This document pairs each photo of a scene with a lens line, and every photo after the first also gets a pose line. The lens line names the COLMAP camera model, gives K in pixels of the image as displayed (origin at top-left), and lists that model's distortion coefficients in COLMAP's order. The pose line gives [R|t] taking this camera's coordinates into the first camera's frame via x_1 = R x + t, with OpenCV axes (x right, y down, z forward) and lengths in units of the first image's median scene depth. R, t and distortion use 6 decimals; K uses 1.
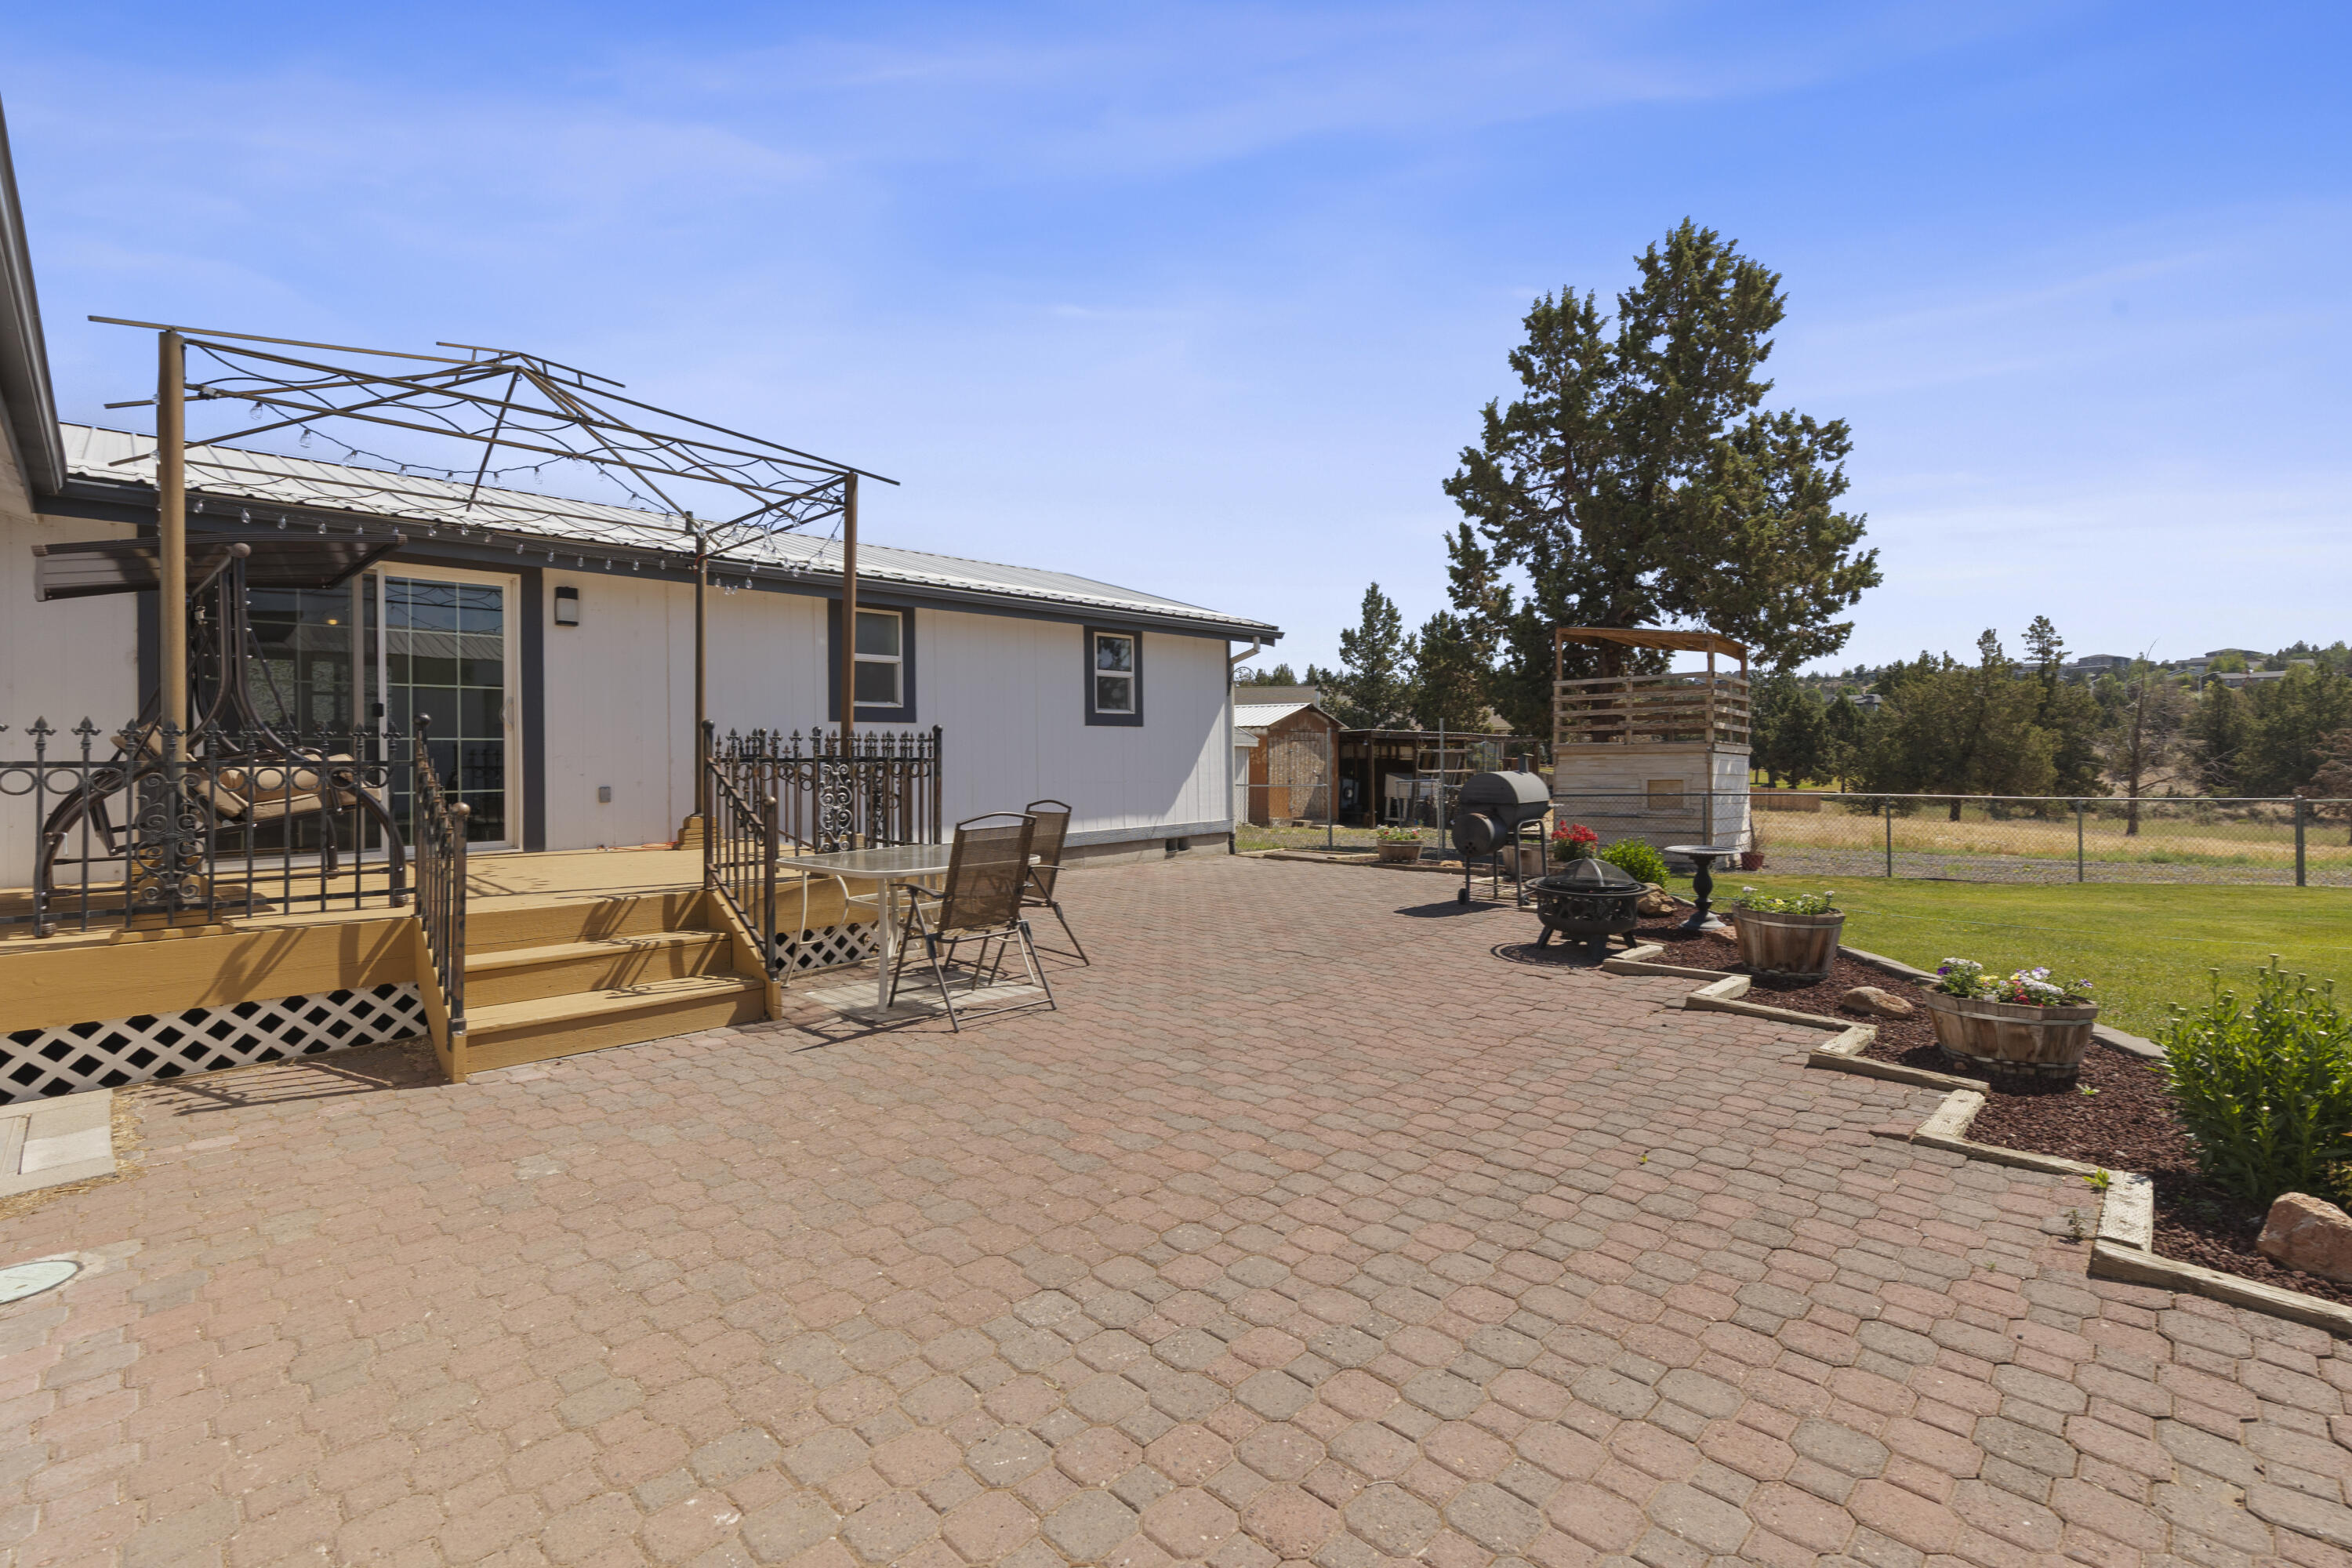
lens RADIAL K [[1030.6, 0, 1183.3], [0, 1030.6, 759.1], [0, 0, 1]] dist [0.001020, 0.000626]
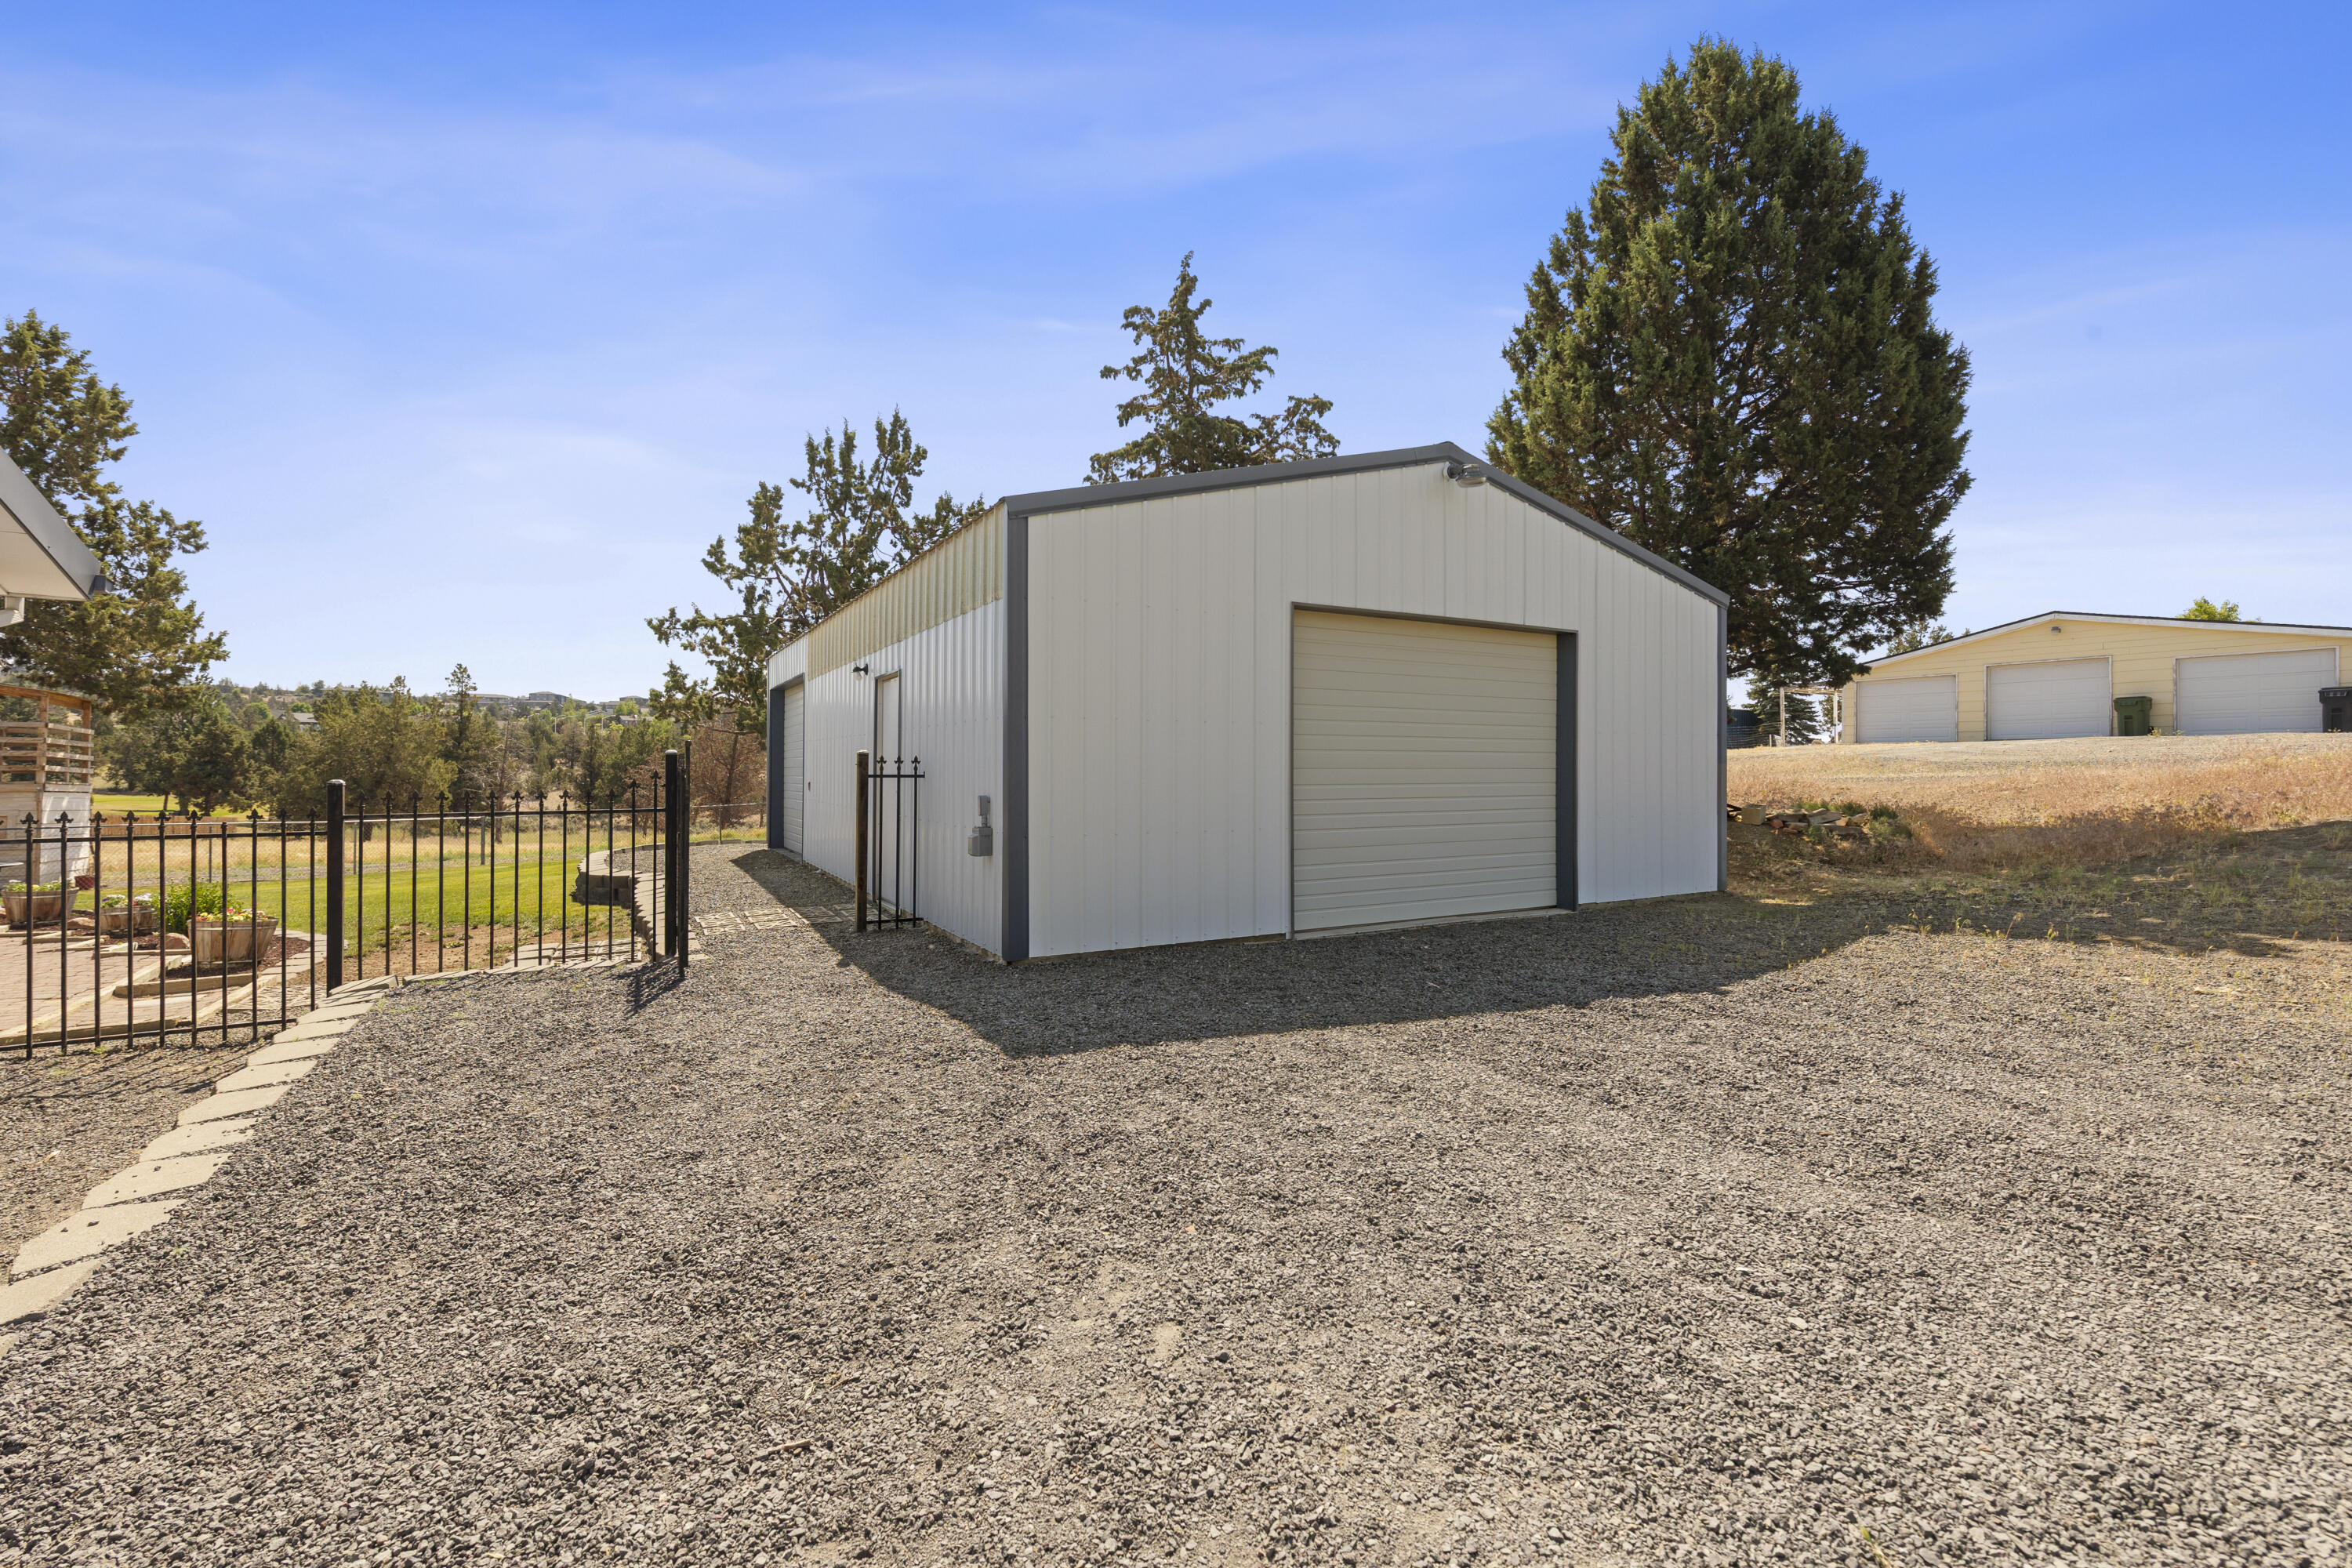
lens RADIAL K [[1030.6, 0, 1177.7], [0, 1030.6, 762.5], [0, 0, 1]] dist [0.001020, 0.000626]
pose [[0.296082, 0.023015, 0.954885, -0.077394], [-0.007294, 0.999735, -0.021834, -0.007920], [-0.955135, -0.000500, 0.296171, -0.197370]]
